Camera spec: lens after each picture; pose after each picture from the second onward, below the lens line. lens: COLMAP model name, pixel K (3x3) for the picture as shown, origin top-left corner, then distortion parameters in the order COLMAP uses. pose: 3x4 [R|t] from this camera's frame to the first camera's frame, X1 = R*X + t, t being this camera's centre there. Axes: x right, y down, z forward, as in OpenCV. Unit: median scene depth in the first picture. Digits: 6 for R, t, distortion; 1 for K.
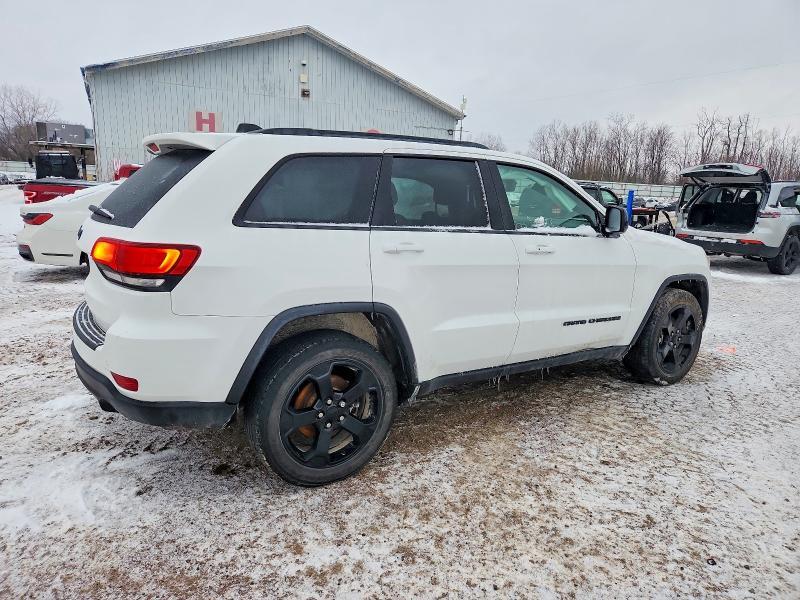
lens RADIAL K [[529.0, 0, 402.1], [0, 529.0, 306.2], [0, 0, 1]] dist [0.056722, -0.034191]
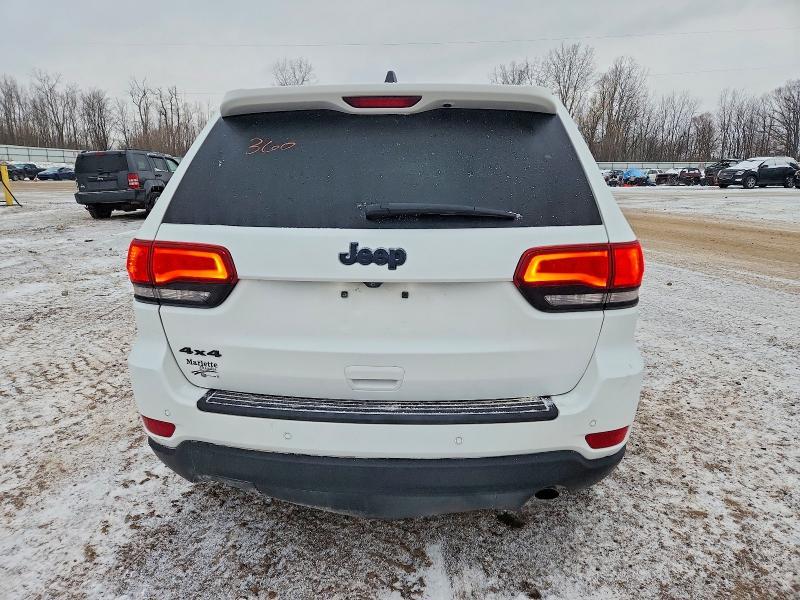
lens RADIAL K [[529.0, 0, 395.5], [0, 529.0, 296.6], [0, 0, 1]] dist [0.056722, -0.034191]
pose [[0.579833, -0.217611, 0.785136, -1.199410], [0.186068, 0.973572, 0.132425, -0.190860], [-0.793204, 0.069305, 0.605000, 0.766475]]
